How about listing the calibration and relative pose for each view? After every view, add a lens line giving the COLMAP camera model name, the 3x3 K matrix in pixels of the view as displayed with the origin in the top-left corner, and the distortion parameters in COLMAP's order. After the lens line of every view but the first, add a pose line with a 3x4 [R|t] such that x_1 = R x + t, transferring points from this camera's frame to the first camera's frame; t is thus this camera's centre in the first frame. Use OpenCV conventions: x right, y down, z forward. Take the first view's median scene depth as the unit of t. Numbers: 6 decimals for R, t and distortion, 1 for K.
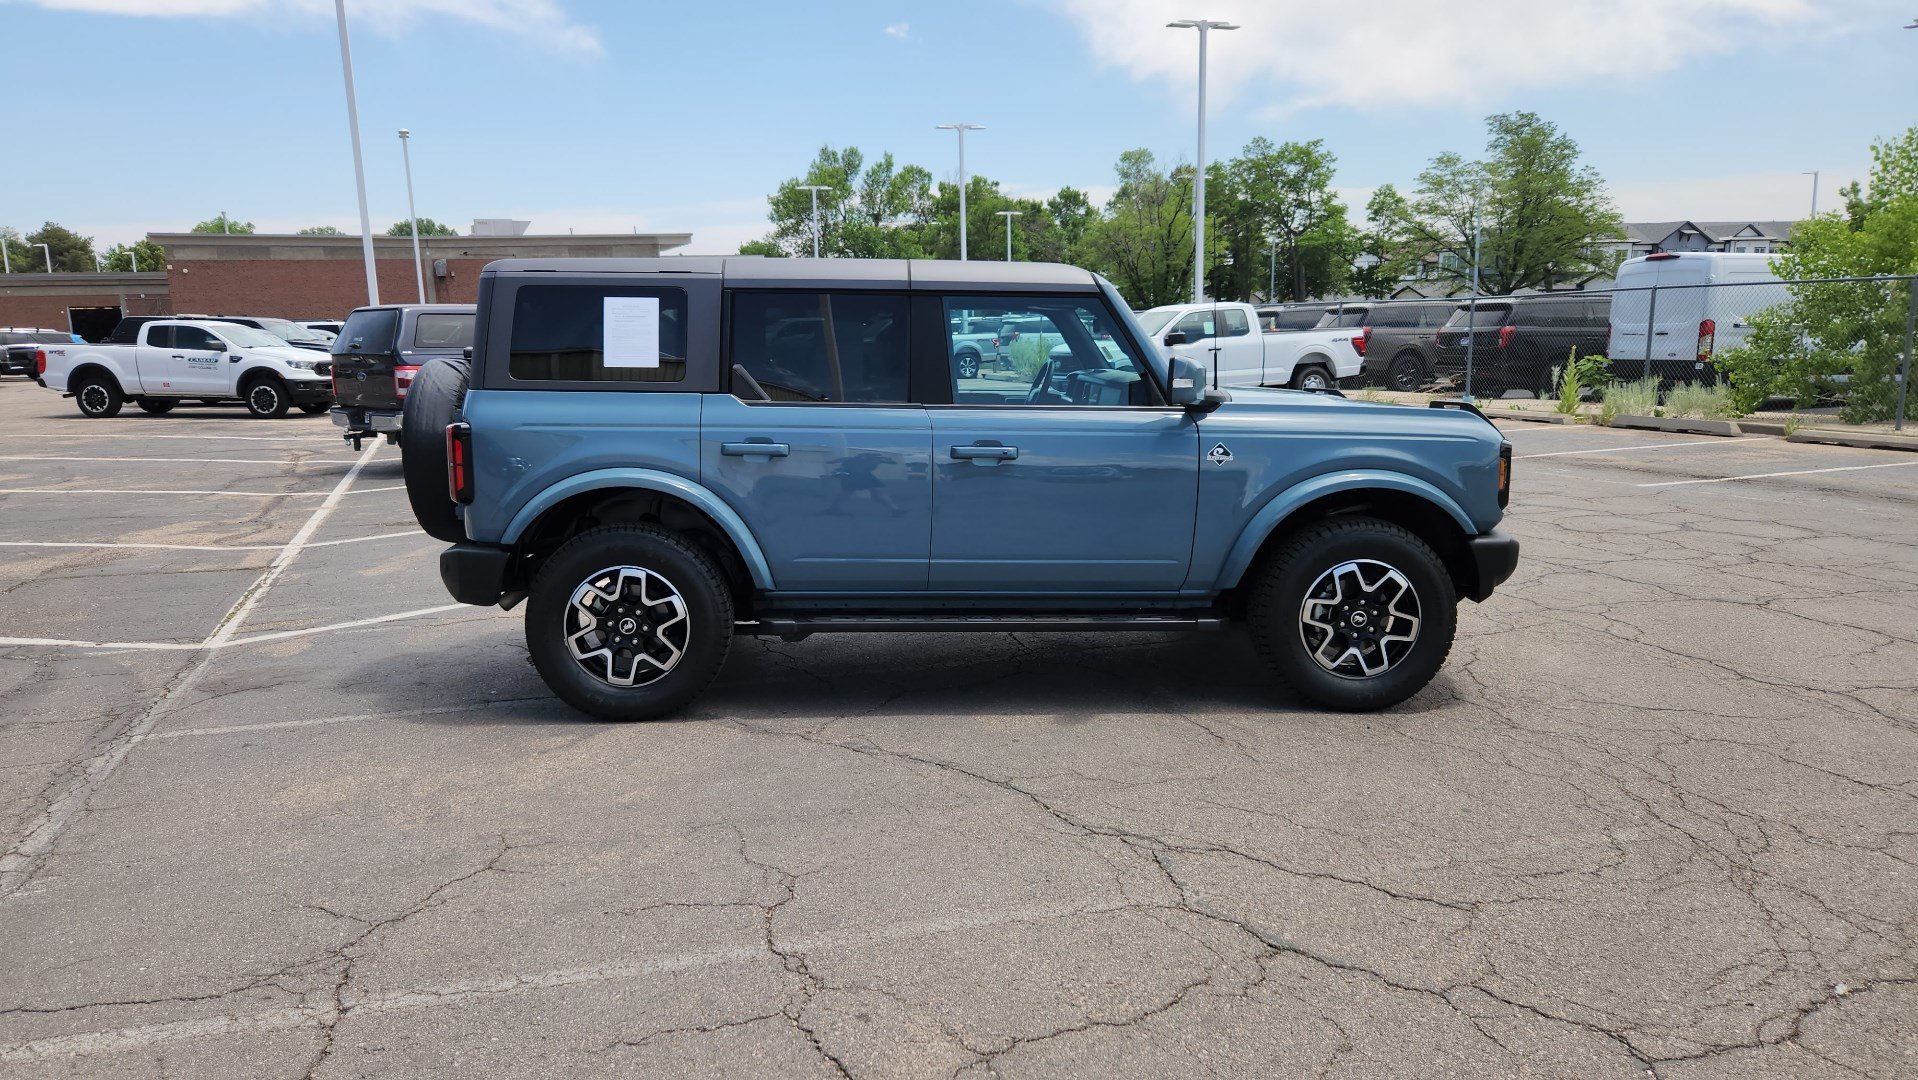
lens RADIAL K [[1288.0, 0, 908.9], [0, 1288.0, 534.5], [0, 0, 1]] dist [0.070657, -0.058934]
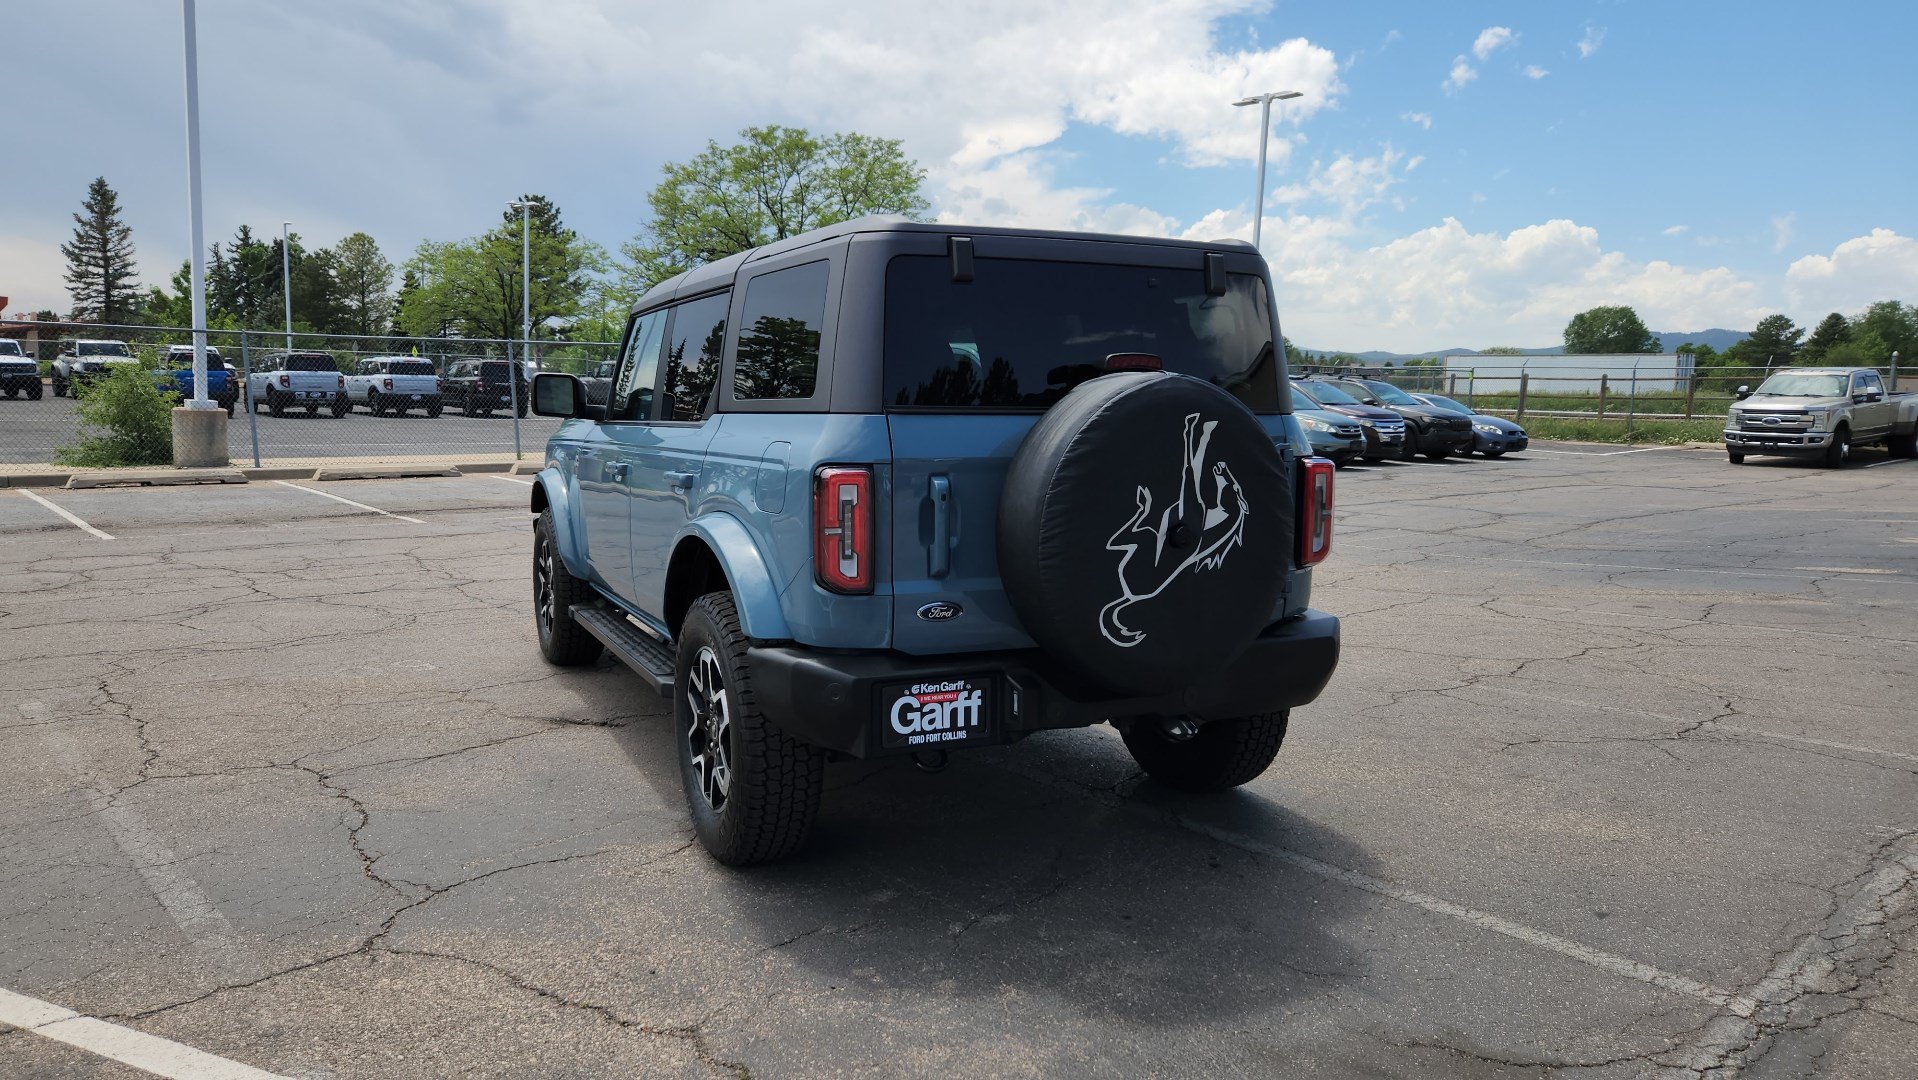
lens RADIAL K [[1288.0, 0, 913.8], [0, 1288.0, 527.8], [0, 0, 1]] dist [0.070657, -0.058934]
pose [[-0.383221, -0.095059, 0.918752, -0.931852], [0.131555, 0.978932, 0.156158, -0.190822], [-0.914240, 0.180710, -0.362642, 1.459145]]
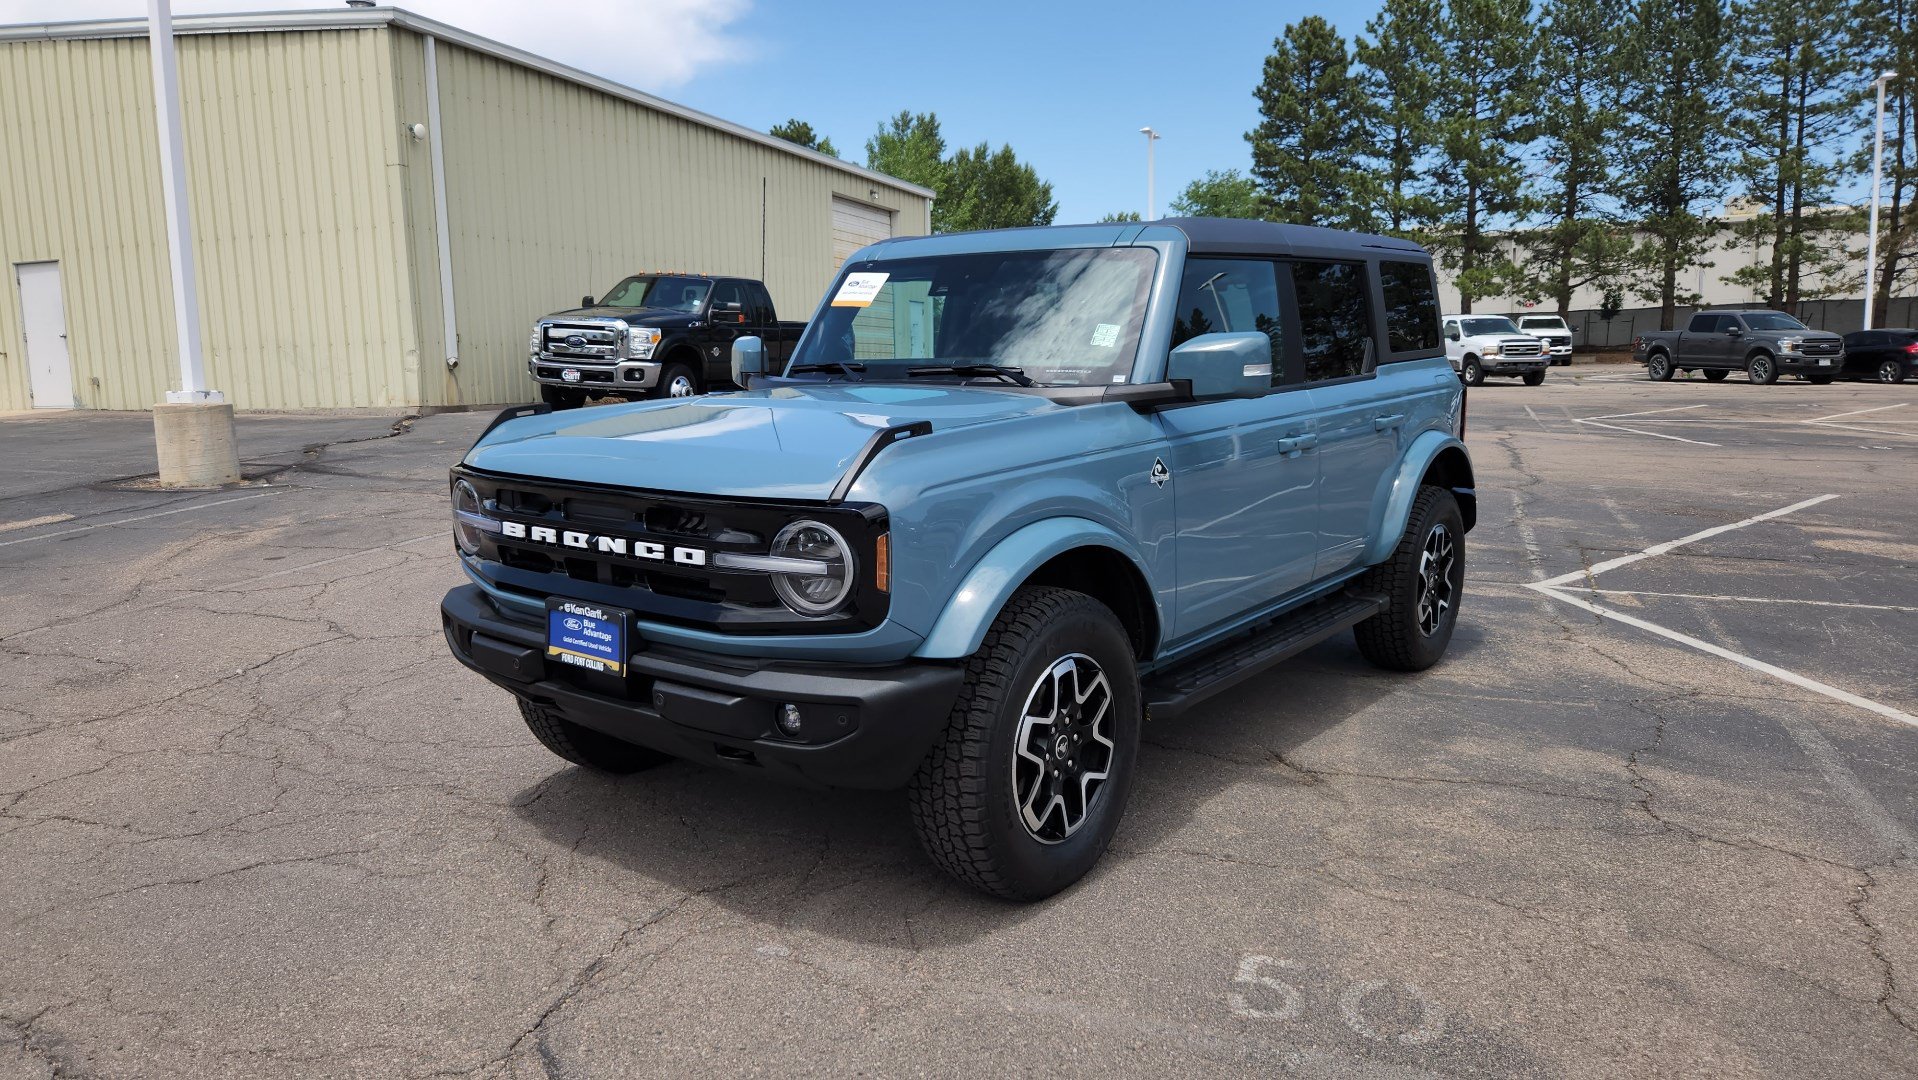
lens RADIAL K [[1284.5, 0, 919.6], [0, 1284.5, 524.2], [0, 0, 1]] dist [0.069343, -0.056949]
pose [[-0.657005, 0.121032, -0.744107, 0.834086], [-0.101447, 0.963857, 0.246348, -0.243459], [0.747029, 0.237340, -0.620981, 1.654100]]
